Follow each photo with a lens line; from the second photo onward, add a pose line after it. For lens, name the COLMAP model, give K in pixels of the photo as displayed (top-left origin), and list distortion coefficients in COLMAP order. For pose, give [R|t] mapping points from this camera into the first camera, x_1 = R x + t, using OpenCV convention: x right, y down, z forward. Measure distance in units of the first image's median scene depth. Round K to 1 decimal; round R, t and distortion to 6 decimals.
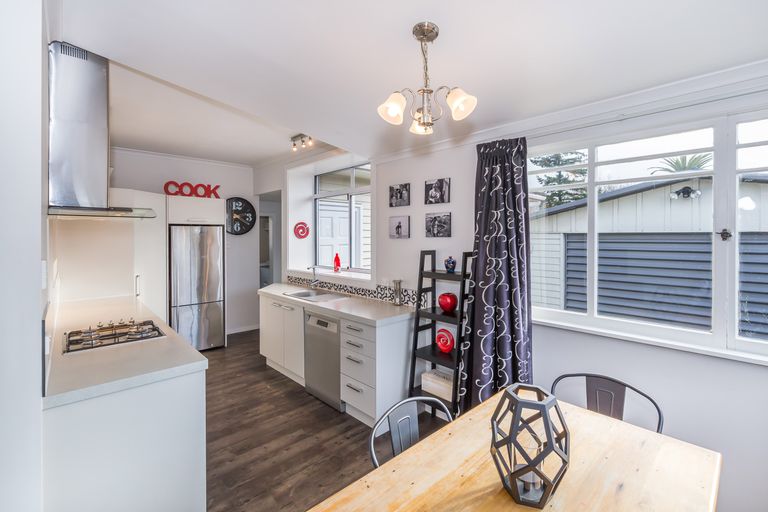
lens RADIAL K [[343.7, 0, 385.0], [0, 343.7, 235.5], [0, 0, 1]] dist [-0.000325, -0.000192]
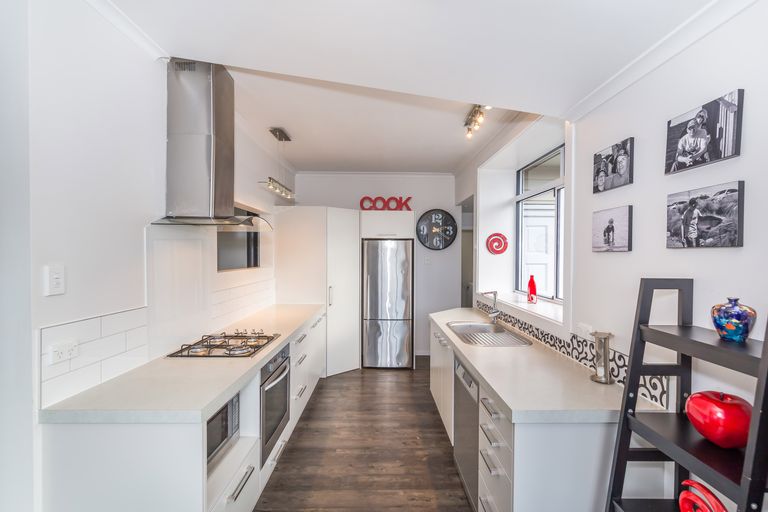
lens RADIAL K [[335.8, 0, 383.9], [0, 335.8, 259.0], [0, 0, 1]] dist [-0.000814, 0.000009]
pose [[0.732049, 0.017381, -0.681030, 0.134690], [-0.007403, 0.999818, 0.017560, 0.012406], [0.681212, -0.007813, 0.732045, 0.402512]]
